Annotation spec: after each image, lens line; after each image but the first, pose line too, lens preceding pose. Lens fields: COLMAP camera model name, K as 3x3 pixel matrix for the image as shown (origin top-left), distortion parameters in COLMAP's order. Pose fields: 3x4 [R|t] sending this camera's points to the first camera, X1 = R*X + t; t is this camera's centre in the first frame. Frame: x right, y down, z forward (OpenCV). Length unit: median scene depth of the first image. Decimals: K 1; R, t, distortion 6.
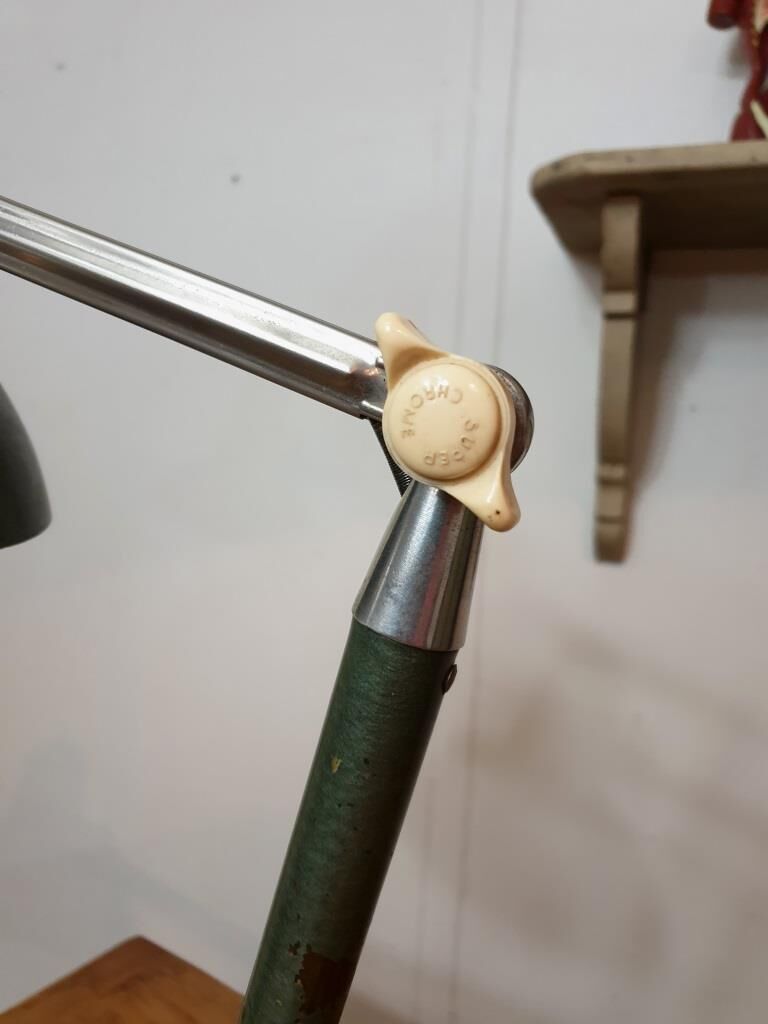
lens RADIAL K [[784.0, 0, 379.0], [0, 784.0, 496.9], [0, 0, 1]] dist [0.004440, 0.006187]
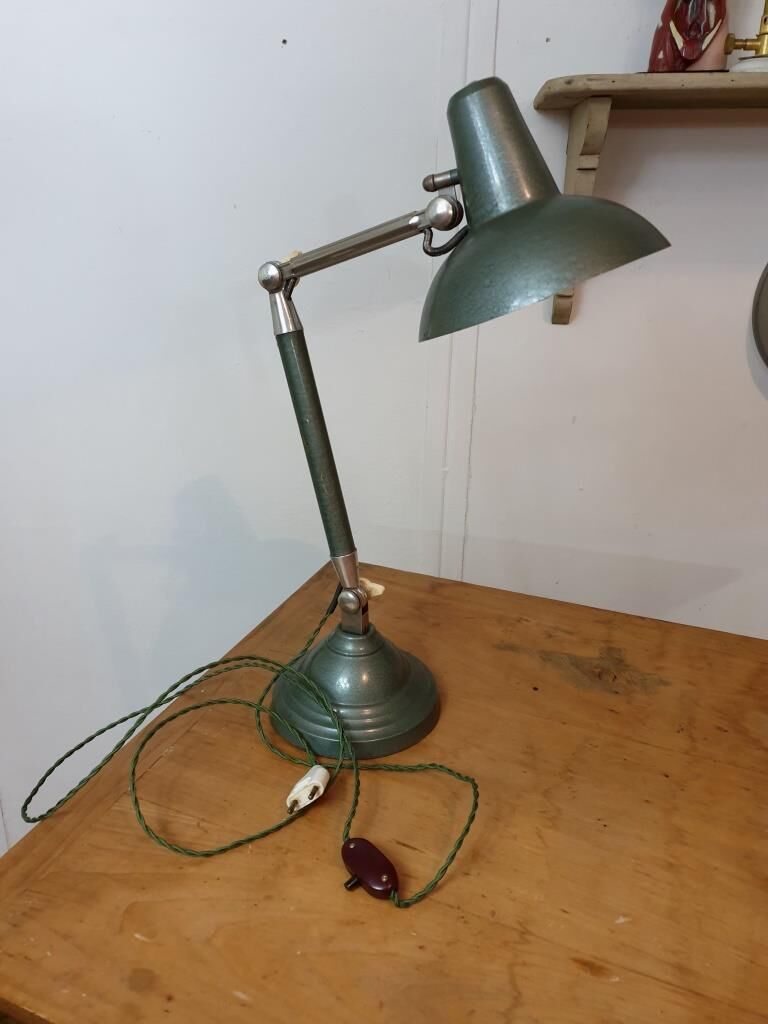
lens RADIAL K [[784.0, 0, 379.0], [0, 784.0, 496.9], [0, 0, 1]] dist [0.004440, 0.006187]
pose [[0.971596, -0.108865, 0.210120, -0.564038], [0.044579, 0.956204, 0.289285, -0.080337], [-0.232410, -0.271701, 0.933897, -0.635730]]
